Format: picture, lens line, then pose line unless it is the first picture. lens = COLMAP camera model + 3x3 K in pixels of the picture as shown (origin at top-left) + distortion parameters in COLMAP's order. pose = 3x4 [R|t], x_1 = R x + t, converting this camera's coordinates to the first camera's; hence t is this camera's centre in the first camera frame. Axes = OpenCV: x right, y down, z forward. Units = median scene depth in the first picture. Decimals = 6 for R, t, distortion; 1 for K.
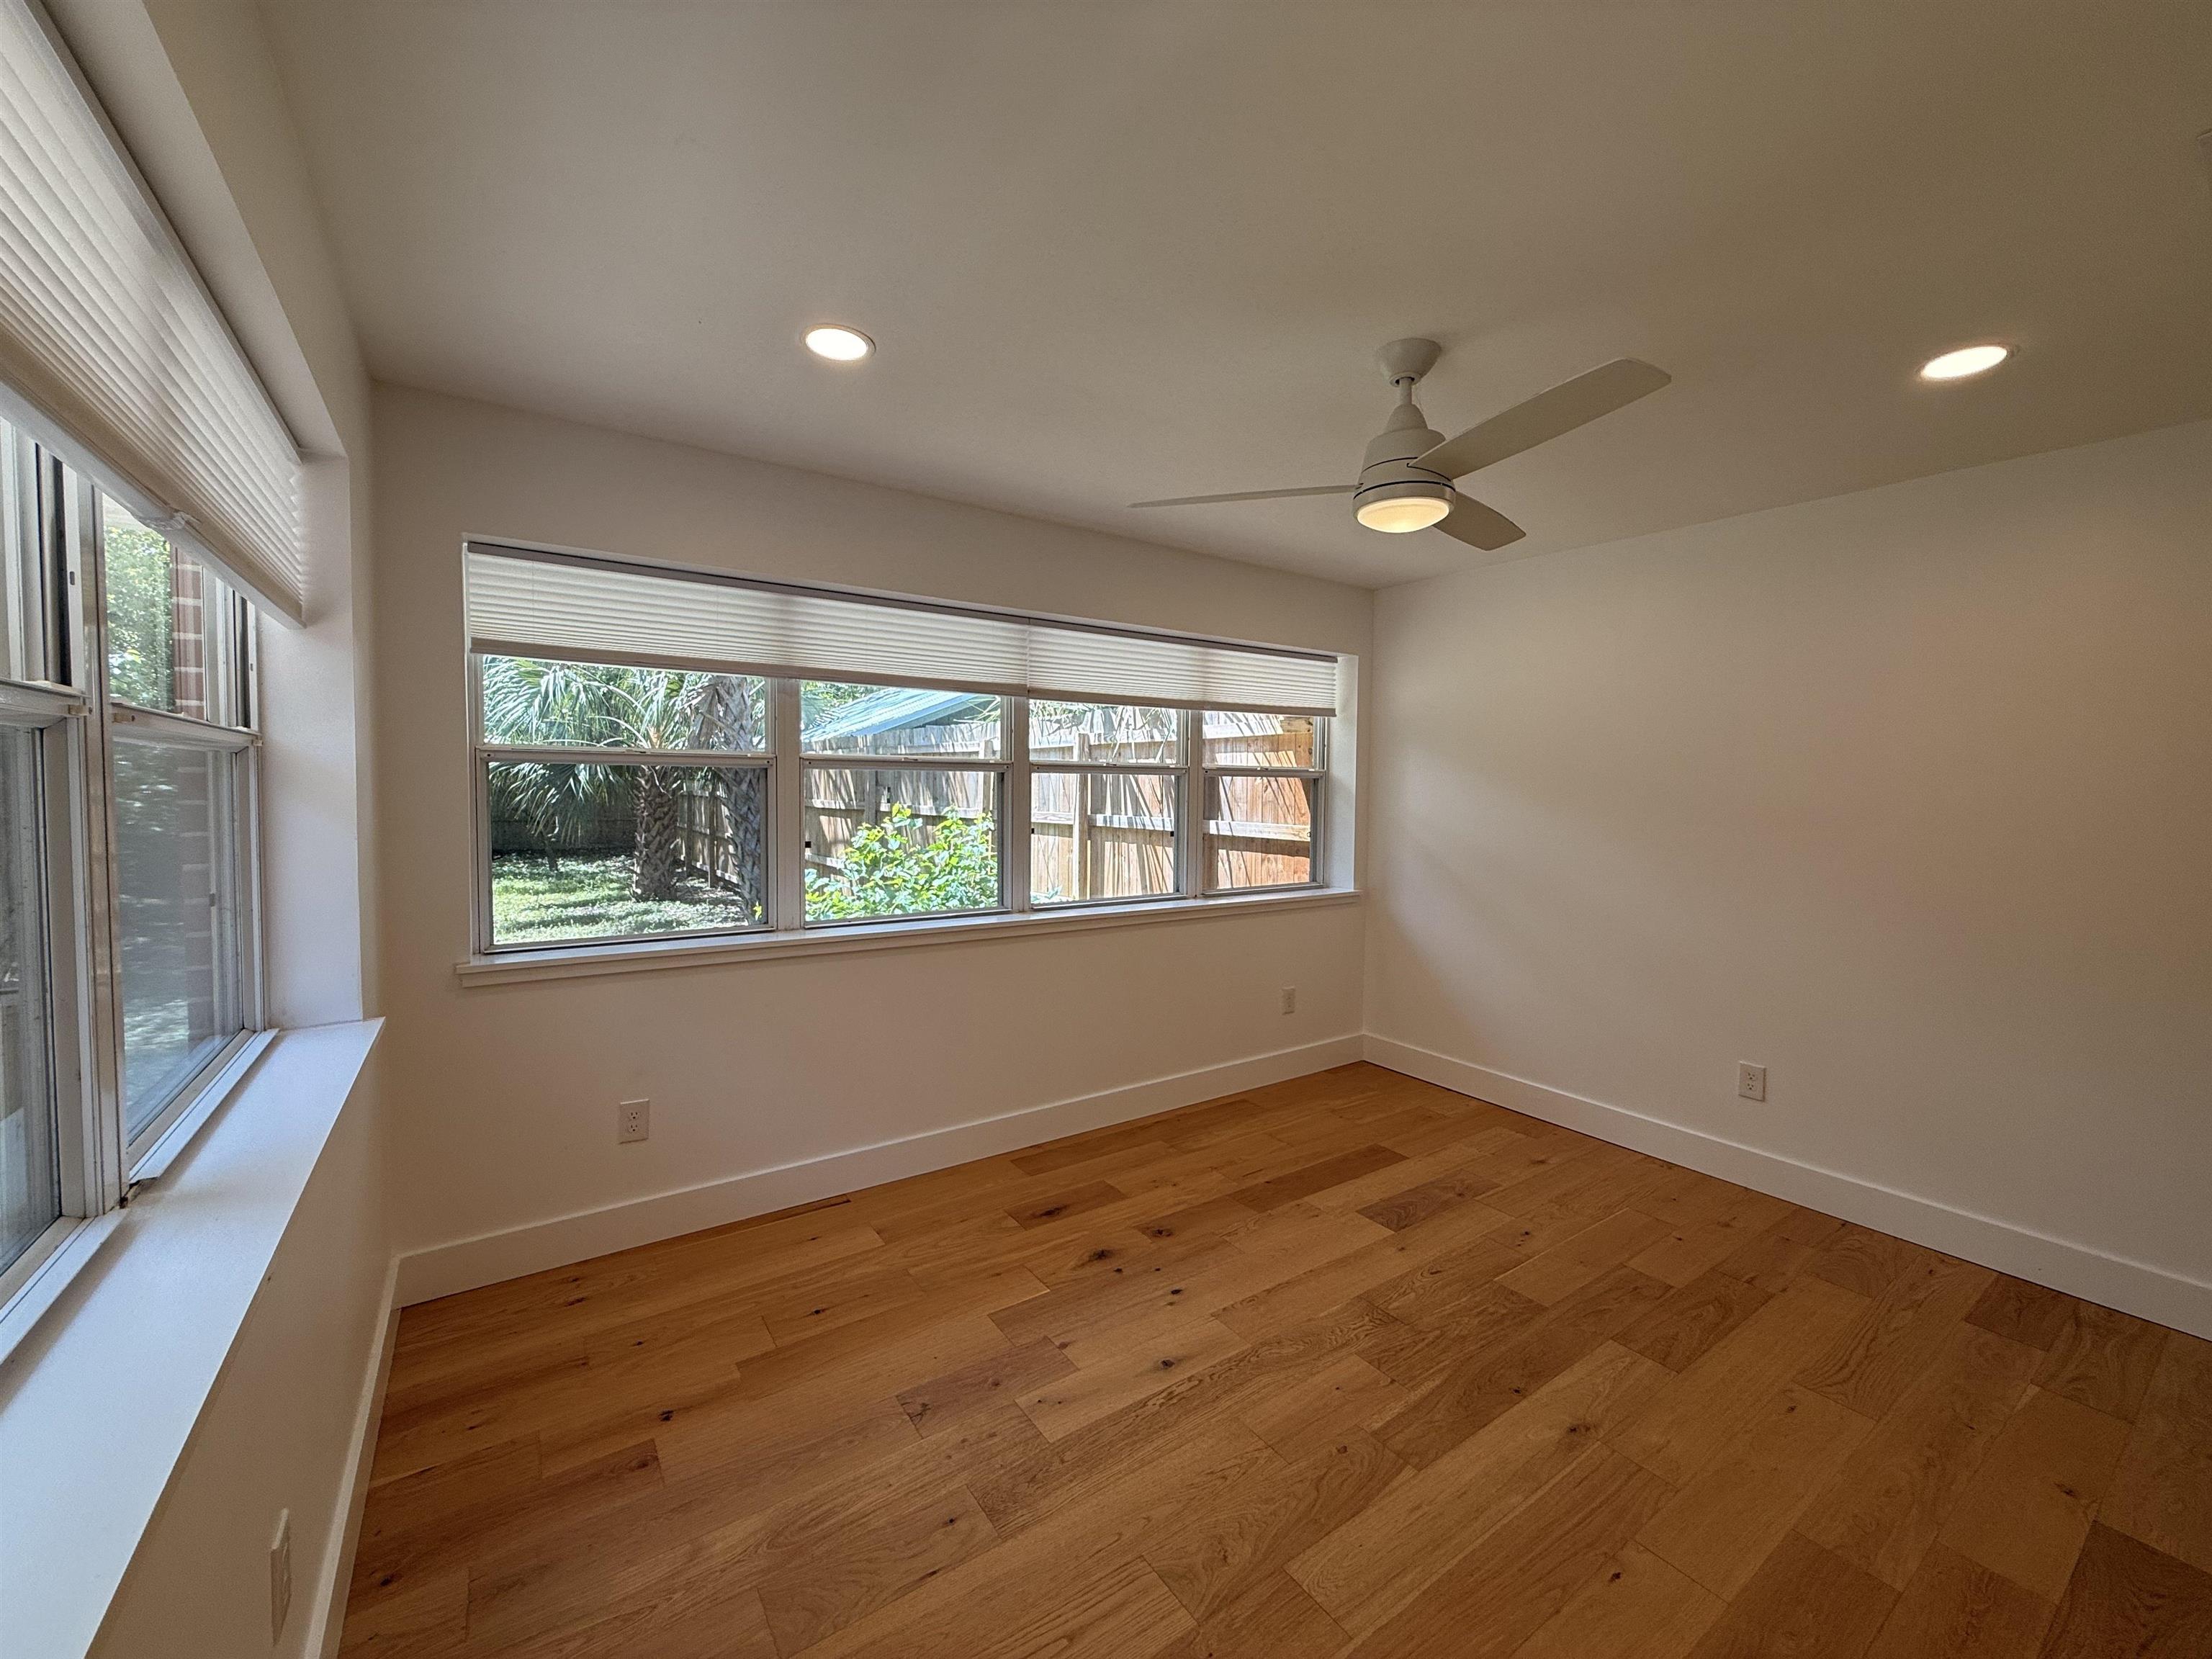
lens RADIAL K [[878.8, 0, 1106.0], [0, 878.8, 829.5], [0, 0, 1]] dist [0.000332, -0.000041]
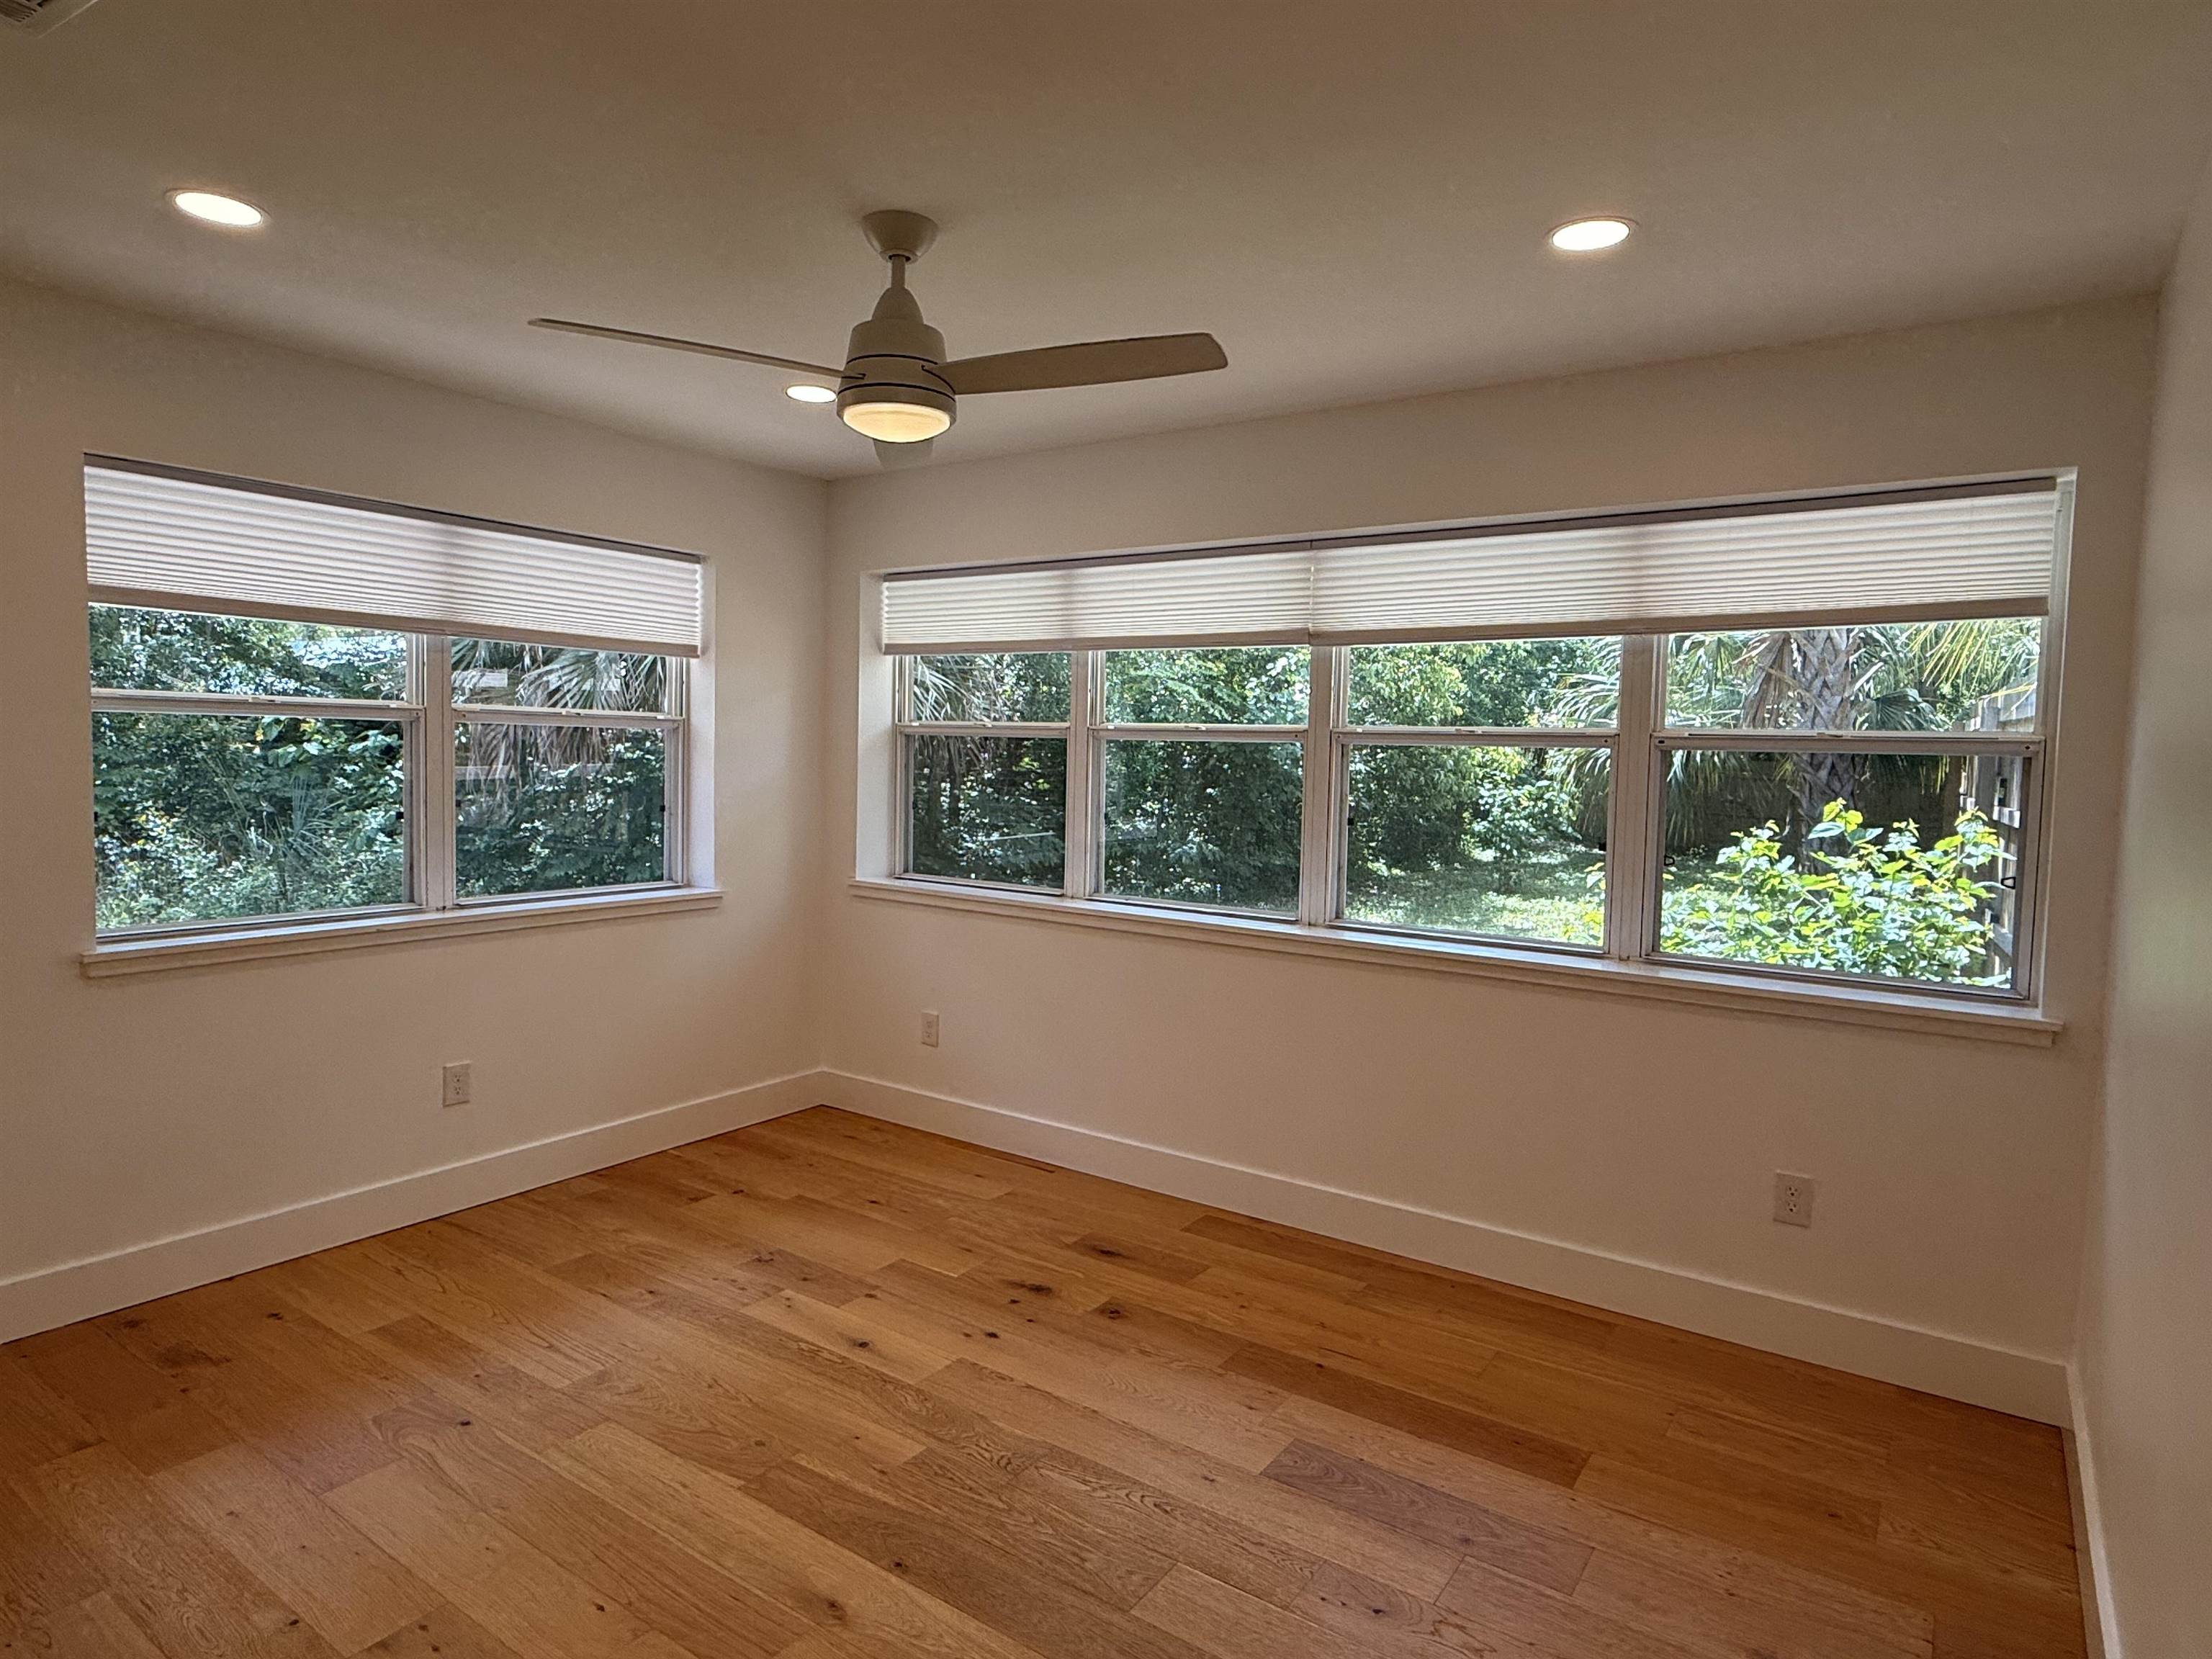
lens RADIAL K [[1266.3, 0, 1106.0], [0, 1266.3, 829.5], [0, 0, 1]] dist [-0.001647, -0.000377]
pose [[0.348885, 0.058585, -0.935333, 1.244186], [-0.066300, 0.997086, 0.037722, -0.027305], [0.934817, 0.048852, 0.351753, 0.630992]]
